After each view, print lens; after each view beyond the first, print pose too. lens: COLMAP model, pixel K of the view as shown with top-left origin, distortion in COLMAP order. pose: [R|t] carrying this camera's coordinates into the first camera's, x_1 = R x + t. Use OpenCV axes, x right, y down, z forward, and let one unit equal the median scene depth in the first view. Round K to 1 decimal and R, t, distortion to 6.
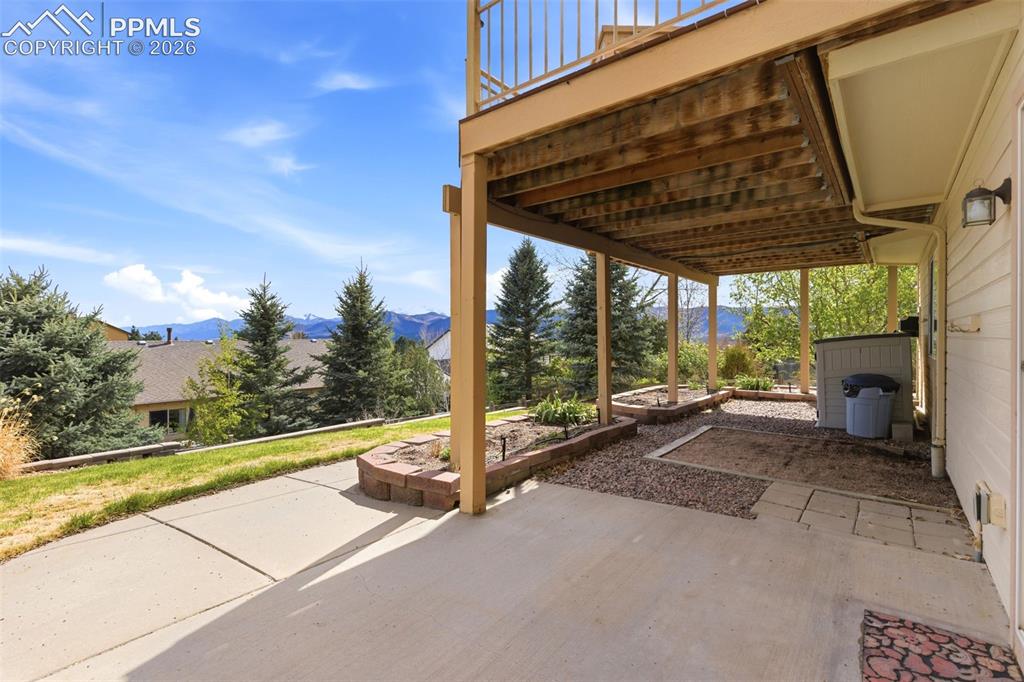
lens RADIAL K [[467.9, 0, 517.7], [0, 467.9, 334.6], [0, 0, 1]] dist [-0.000377, 0.000049]
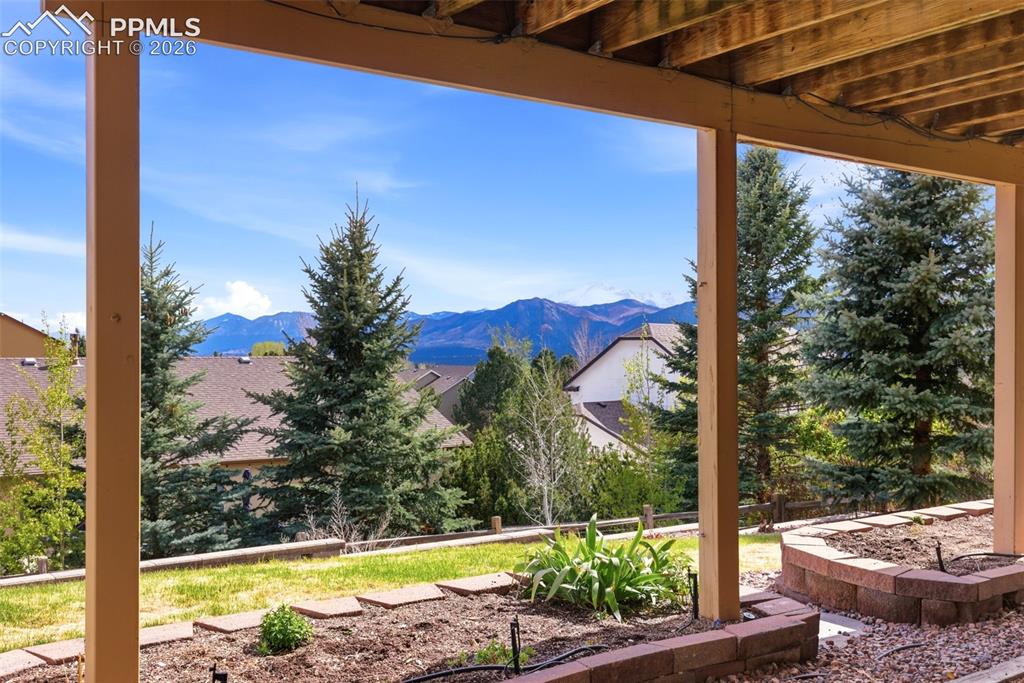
lens RADIAL K [[993.7, 0, 512.0], [0, 993.7, 341.5], [0, 0, 1]] dist [0.001419, 0.000961]
pose [[0.960293, 0.002623, -0.278981, 0.093700], [-0.004134, 0.999980, -0.004828, -0.004057], [0.278962, 0.005789, 0.960285, 0.096075]]
